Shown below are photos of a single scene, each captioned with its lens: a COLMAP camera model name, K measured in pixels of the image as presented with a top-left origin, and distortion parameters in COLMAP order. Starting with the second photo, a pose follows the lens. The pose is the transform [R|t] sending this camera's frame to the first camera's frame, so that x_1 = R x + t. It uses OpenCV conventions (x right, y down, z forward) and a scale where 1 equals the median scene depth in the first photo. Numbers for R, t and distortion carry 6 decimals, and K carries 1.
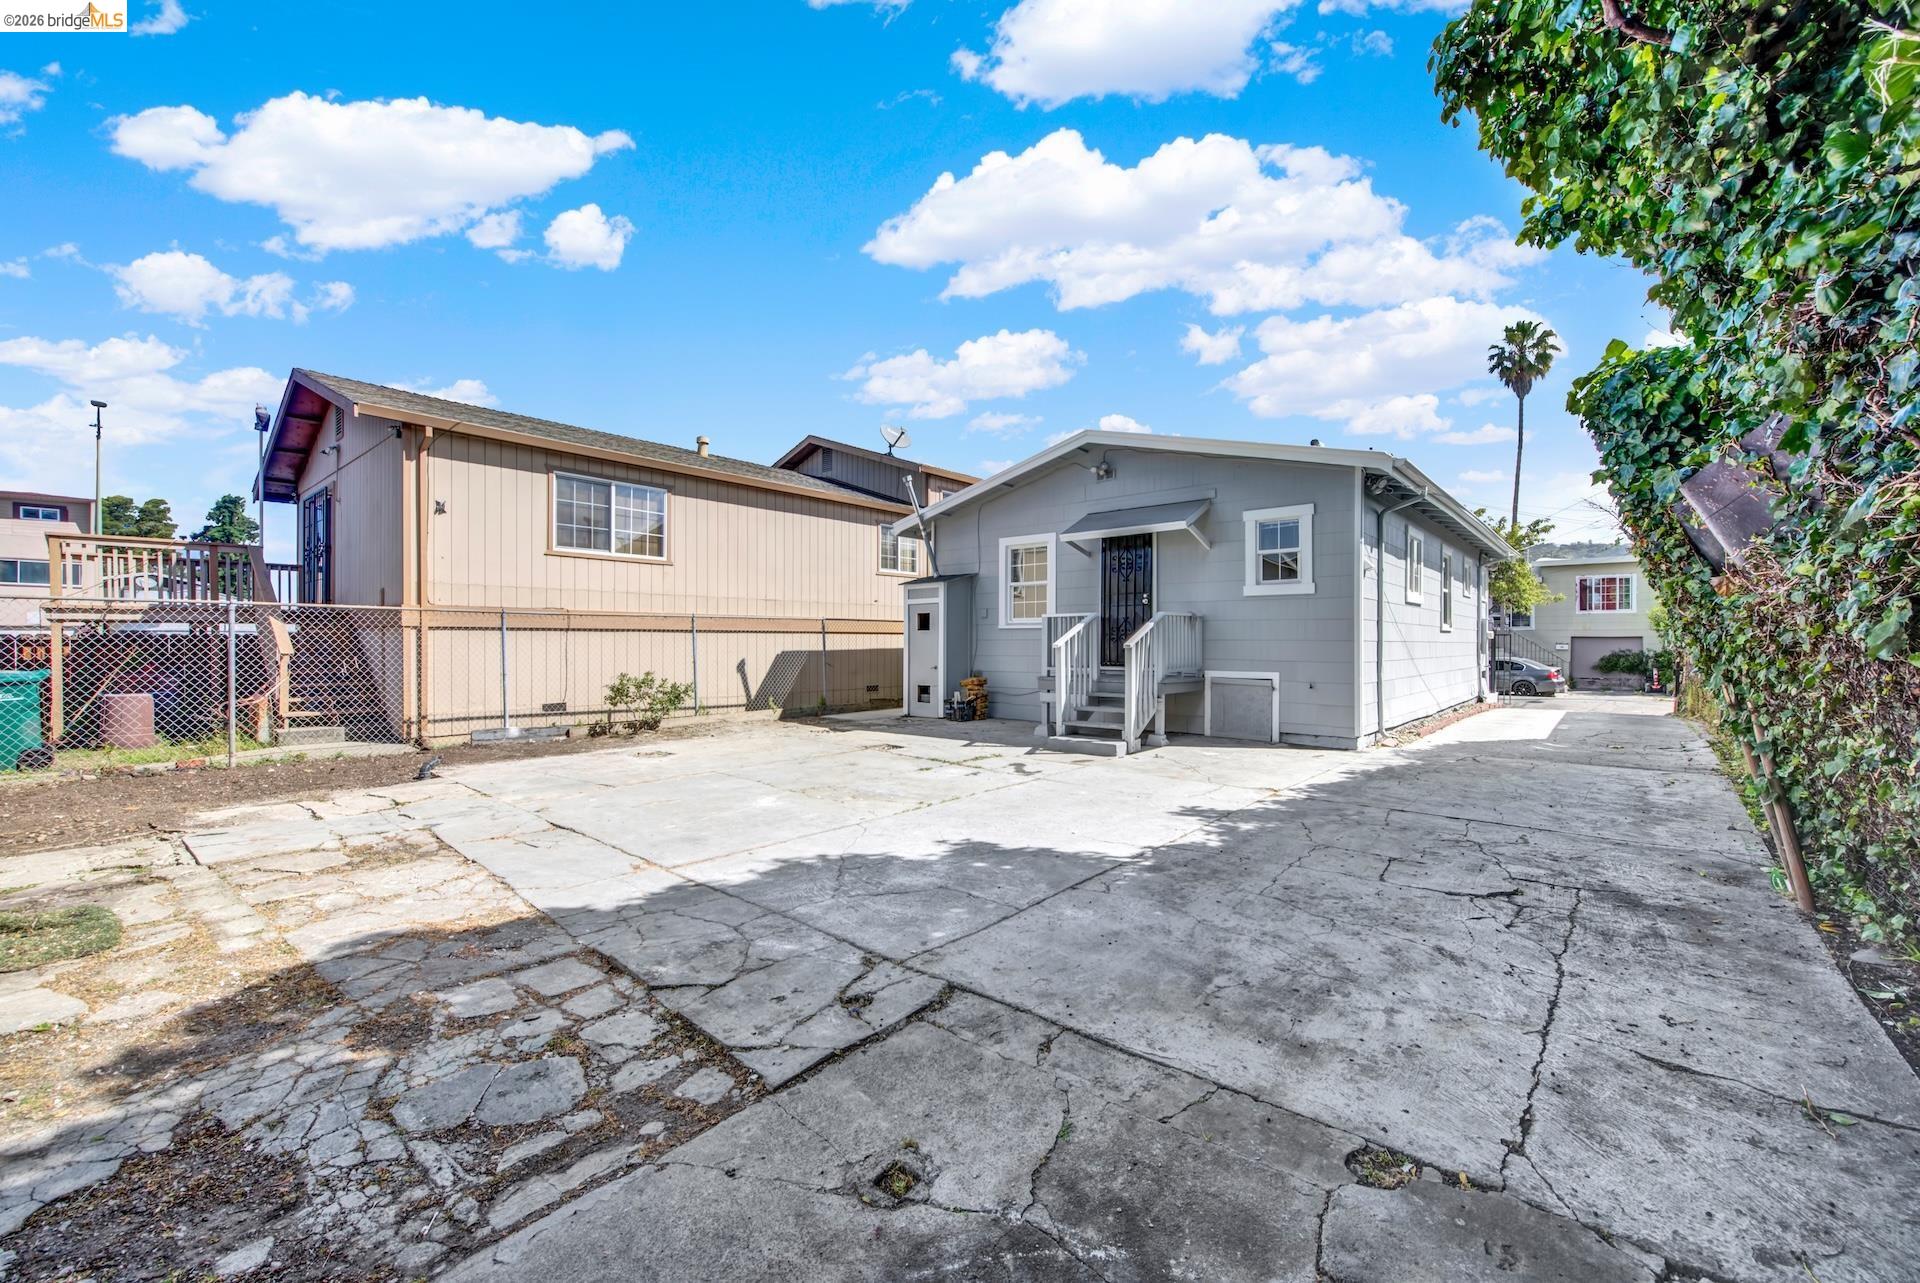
lens RADIAL K [[752.5, 0, 959.2], [0, 752.5, 631.5], [0, 0, 1]] dist [-0.033549, -0.000051]
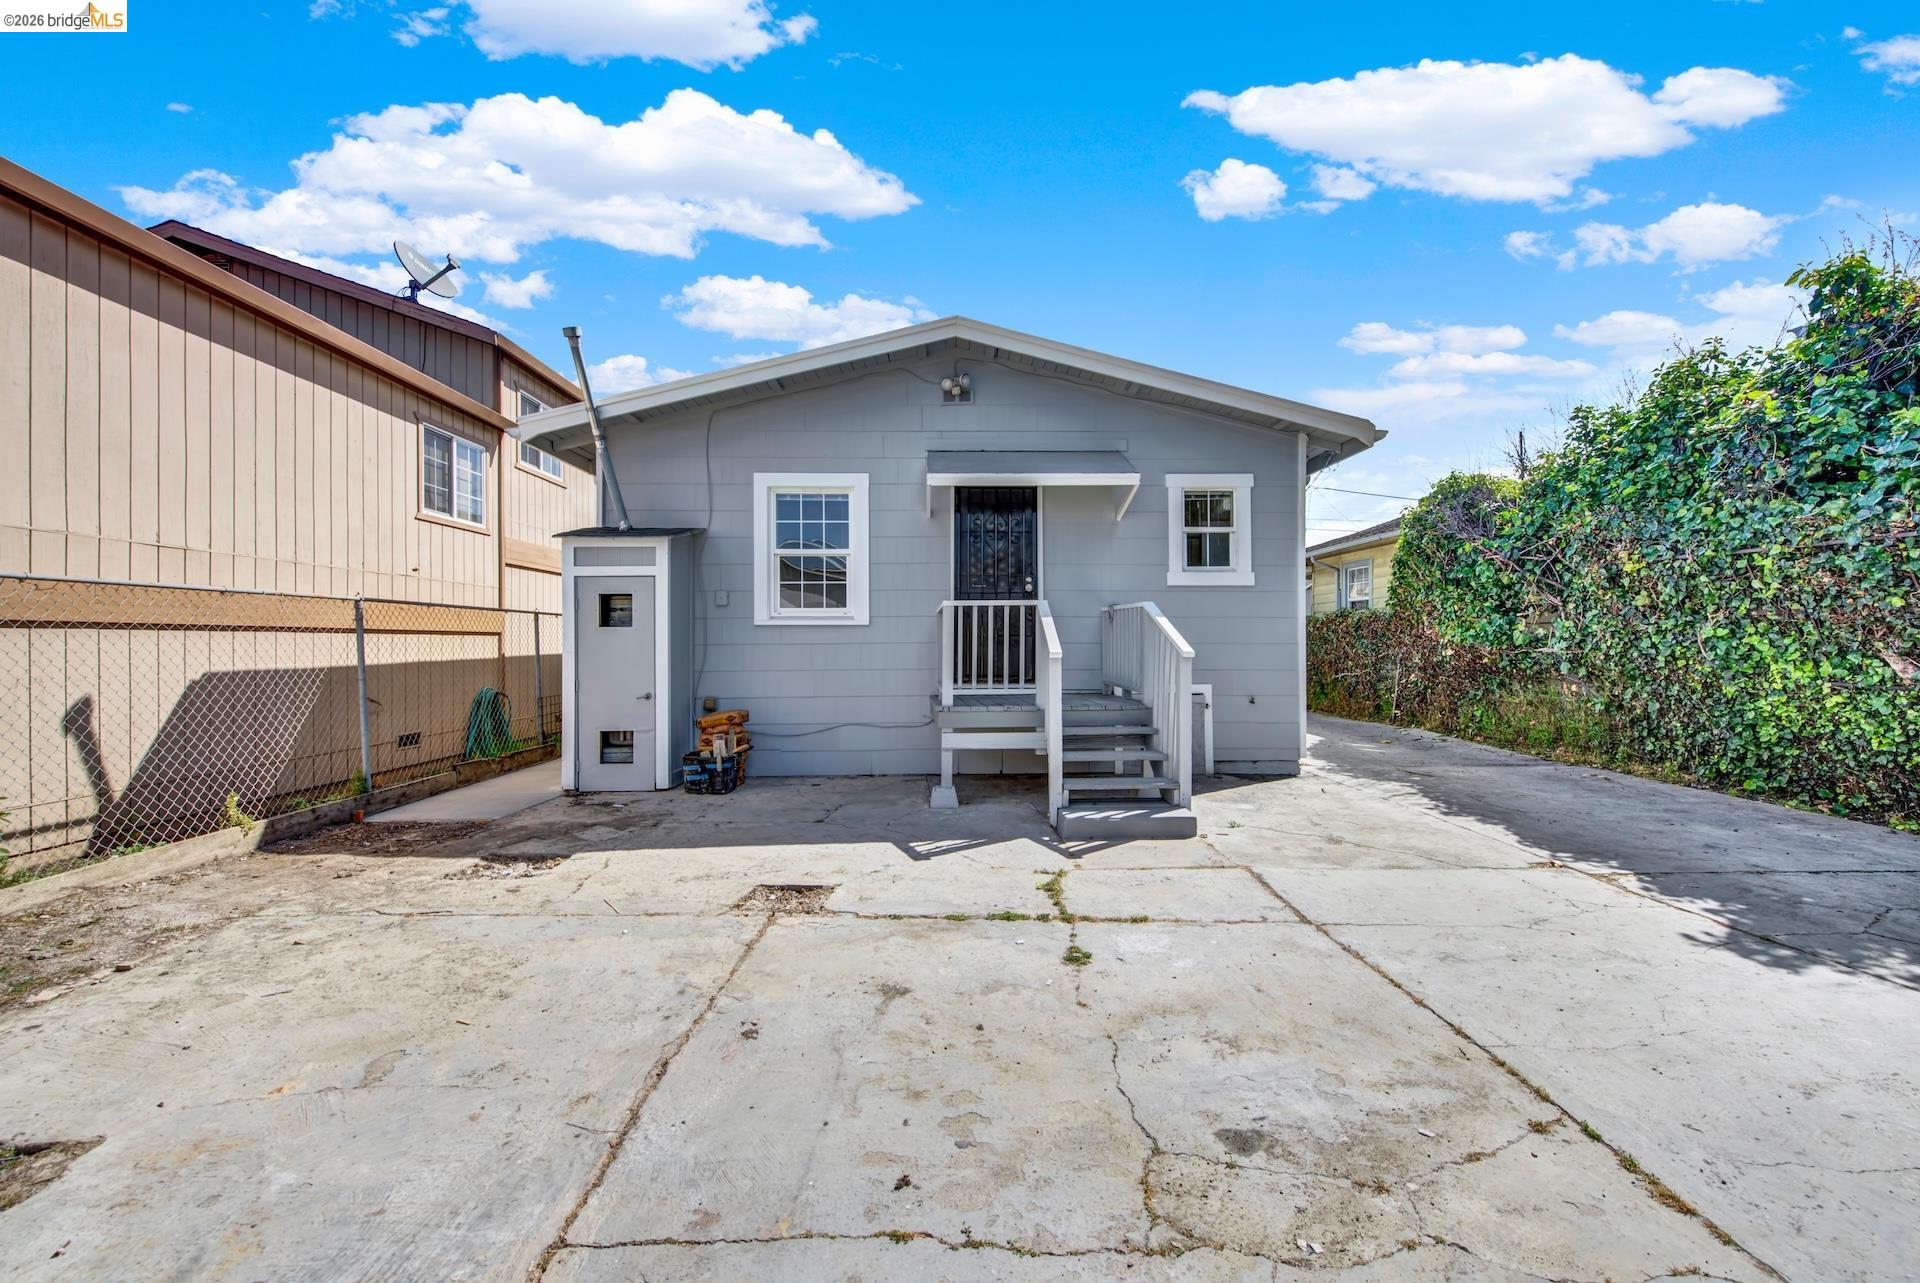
lens RADIAL K [[768.7, 0, 960.0], [0, 768.7, 641.5], [0, 0, 1]] dist [0.006432, -0.003656]
pose [[0.733656, 0.002145, 0.679517, -0.241517], [-0.003694, 0.999993, 0.000832, 0.007908], [-0.679511, -0.003120, 0.733659, 0.445623]]
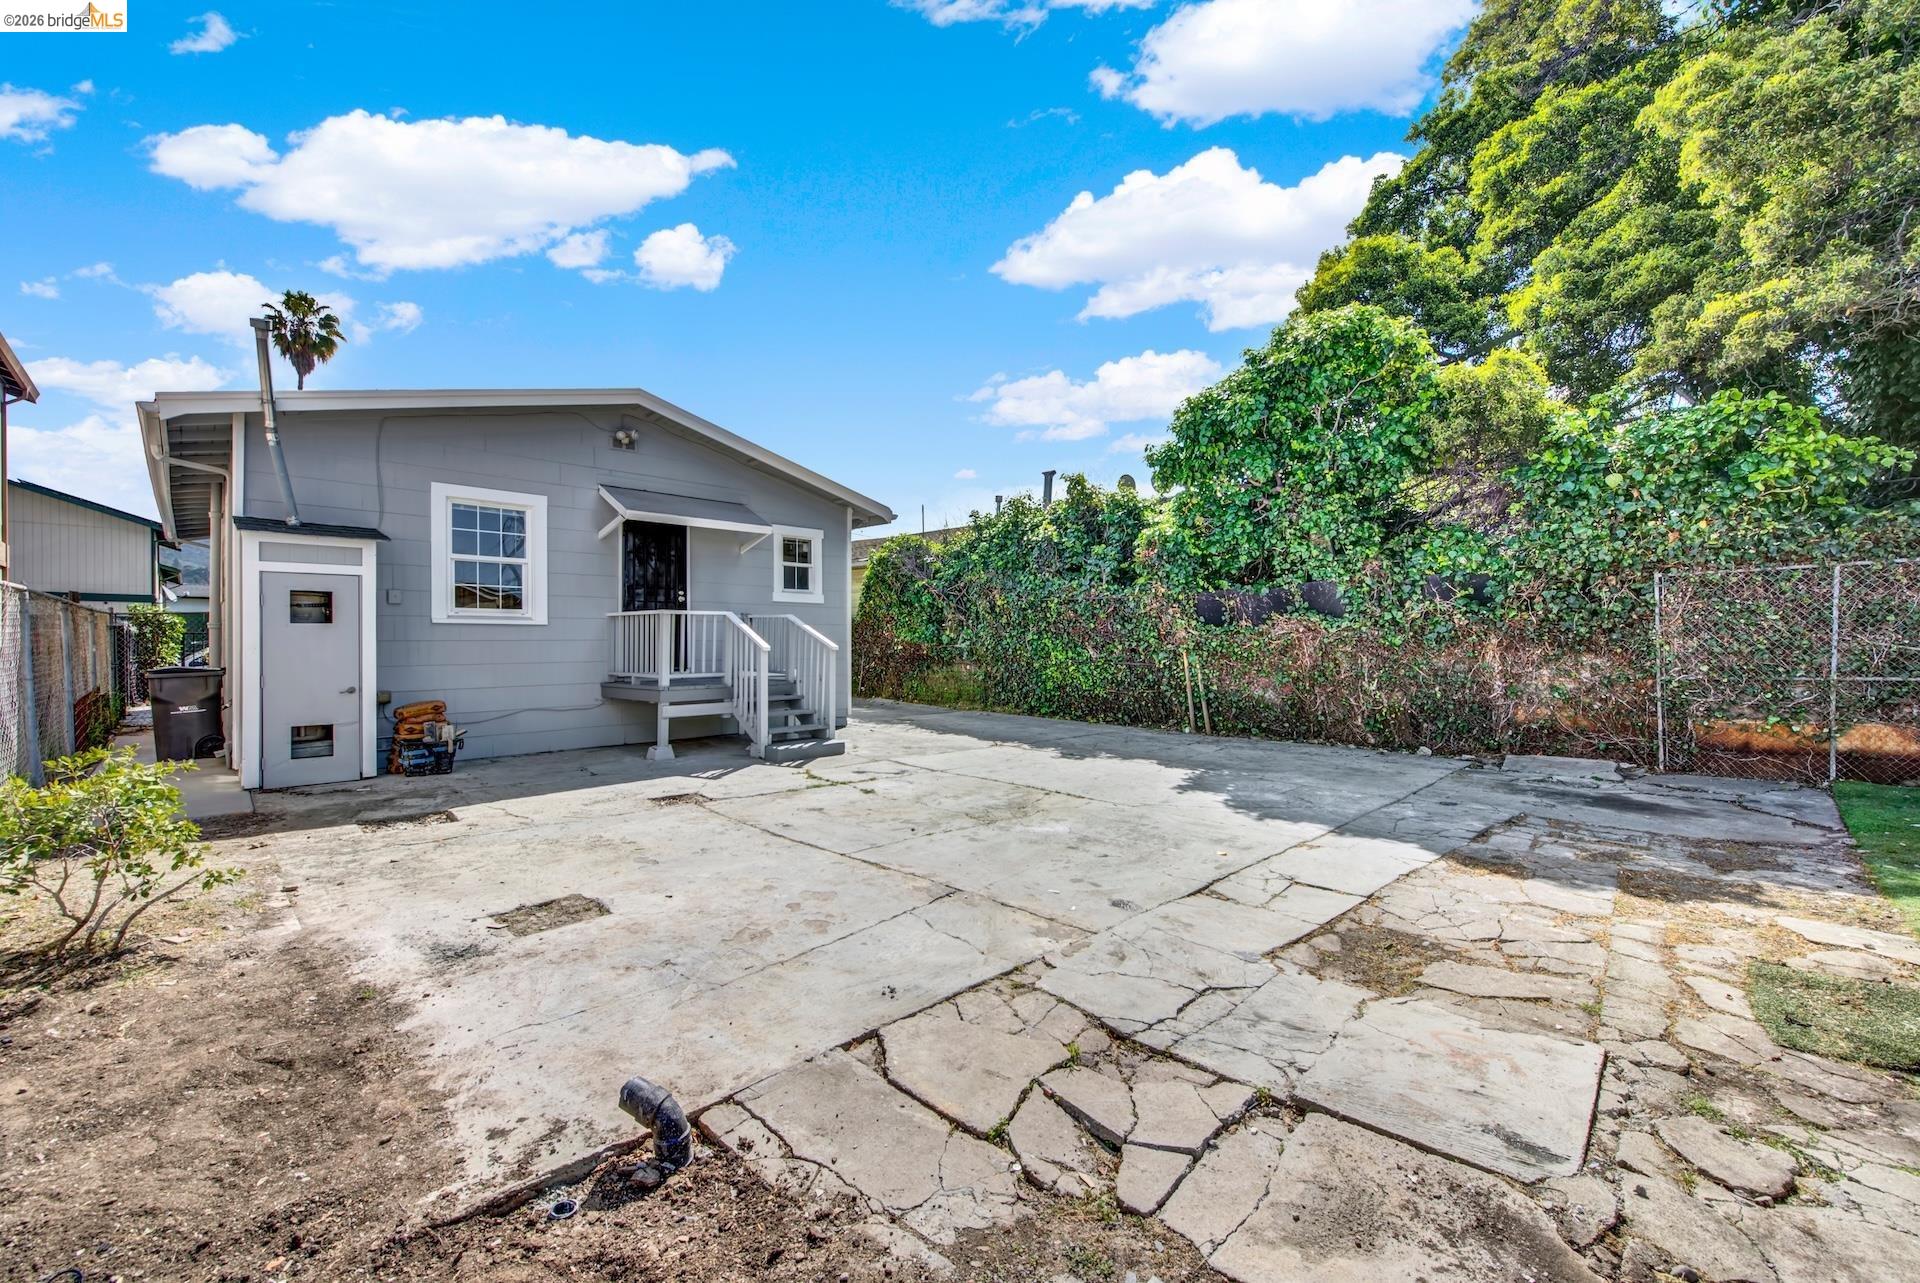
lens RADIAL K [[768.7, 0, 960.0], [0, 768.7, 641.5], [0, 0, 1]] dist [0.006432, -0.003656]
pose [[0.066718, 0.000155, 0.997772, -0.575757], [-0.010669, 0.999943, 0.000558, 0.006701], [-0.997715, -0.010682, 0.066716, 0.508168]]
